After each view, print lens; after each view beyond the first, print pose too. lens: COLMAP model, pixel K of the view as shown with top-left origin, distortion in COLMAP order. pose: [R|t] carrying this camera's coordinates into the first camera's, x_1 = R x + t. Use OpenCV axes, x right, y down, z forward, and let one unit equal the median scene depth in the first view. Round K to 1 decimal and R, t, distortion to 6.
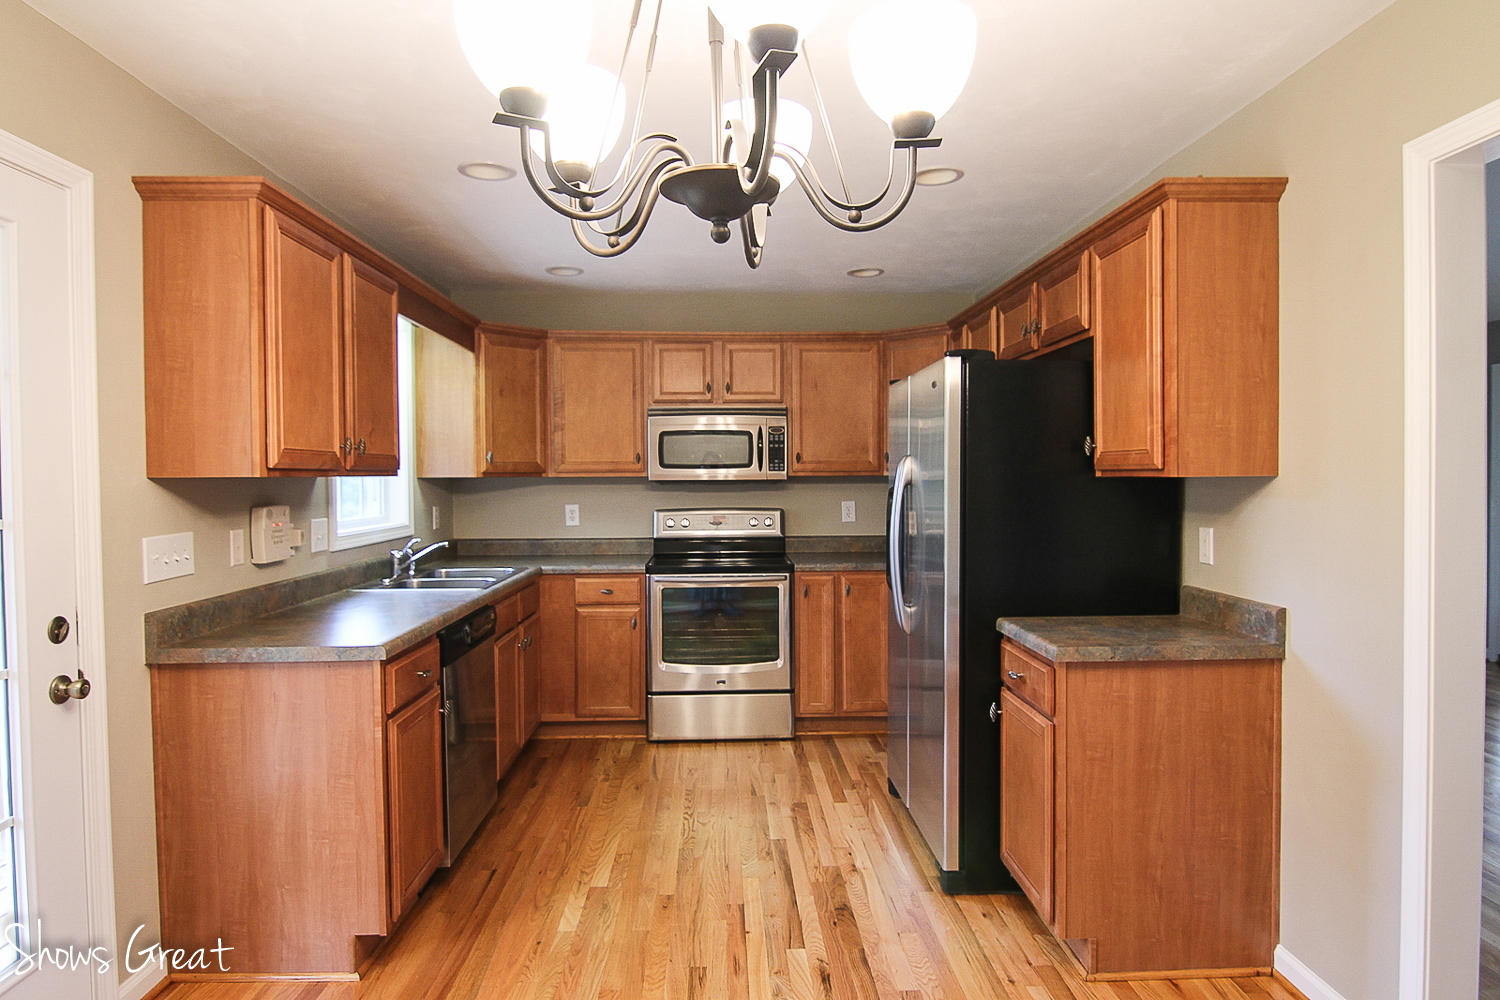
lens RADIAL K [[864.7, 0, 747.4], [0, 864.7, 499.5], [0, 0, 1]] dist [-0.001073, -0.000366]
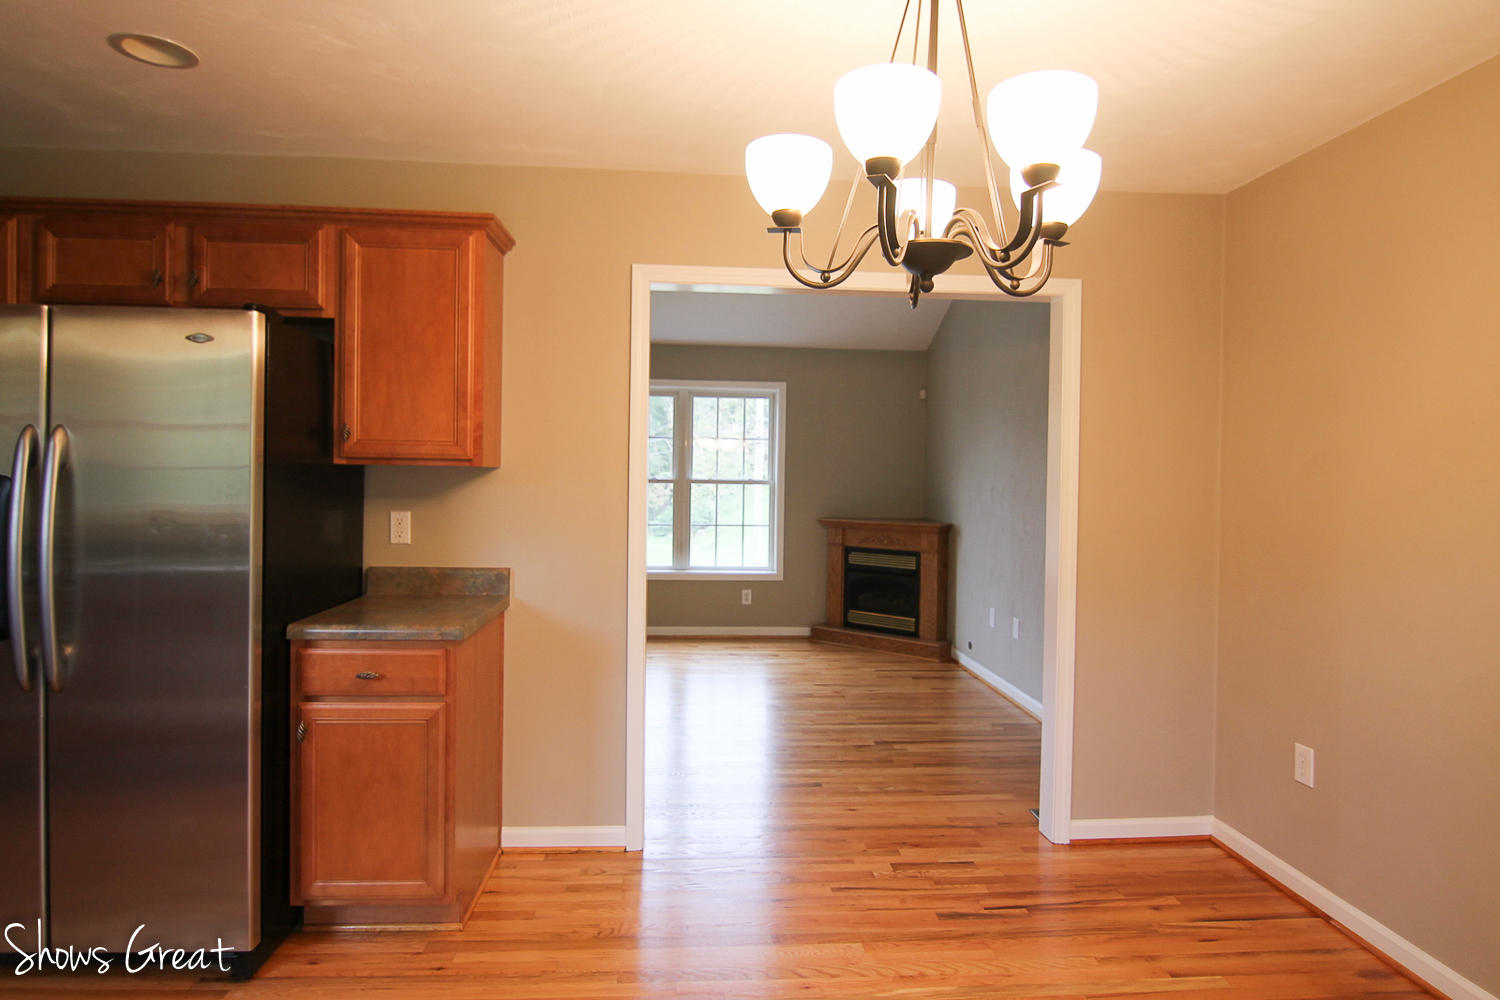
lens RADIAL K [[864.7, 0, 749.5], [0, 864.7, 497.8], [0, 0, 1]] dist [-0.001073, -0.000366]
pose [[-0.031152, -0.014074, 0.999416, -0.659762], [0.012247, 0.999820, 0.014461, 0.004343], [-0.999440, 0.012690, -0.030974, 0.634500]]
